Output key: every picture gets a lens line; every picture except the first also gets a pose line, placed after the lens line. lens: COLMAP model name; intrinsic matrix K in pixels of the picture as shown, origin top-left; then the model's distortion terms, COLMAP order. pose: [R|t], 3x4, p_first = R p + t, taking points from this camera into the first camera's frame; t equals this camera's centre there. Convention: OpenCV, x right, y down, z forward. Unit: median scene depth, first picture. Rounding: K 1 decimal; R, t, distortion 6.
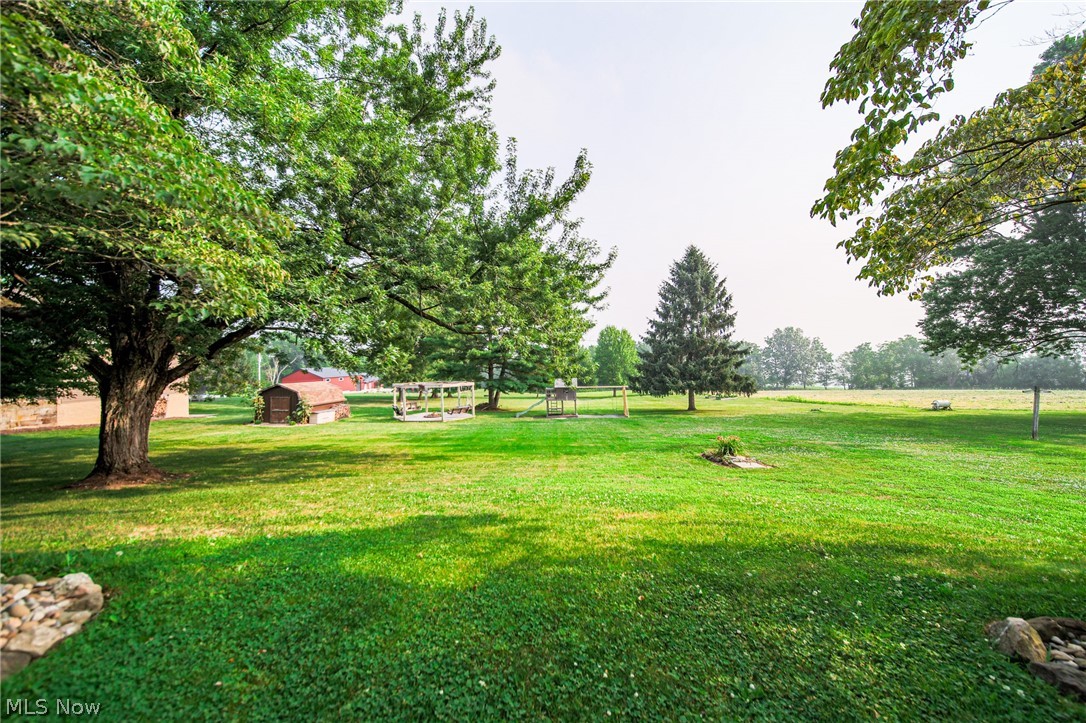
lens RADIAL K [[396.5, 0, 544.4], [0, 396.5, 357.0], [0, 0, 1]] dist [-0.000543, -0.000040]
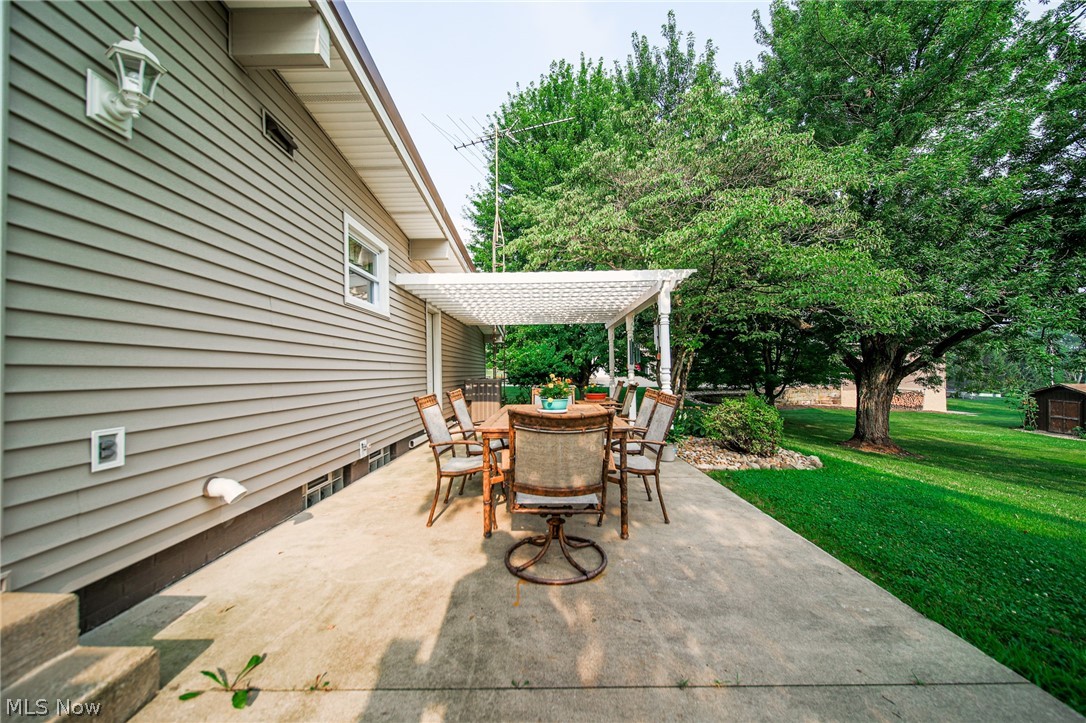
lens RADIAL K [[396.5, 0, 541.7], [0, 396.5, 362.1], [0, 0, 1]] dist [-0.000543, -0.000040]
pose [[0.027471, -0.004892, -0.999611, 0.190746], [0.030177, 0.999536, -0.004062, -0.005783], [0.999167, -0.030054, 0.027606, -0.111242]]
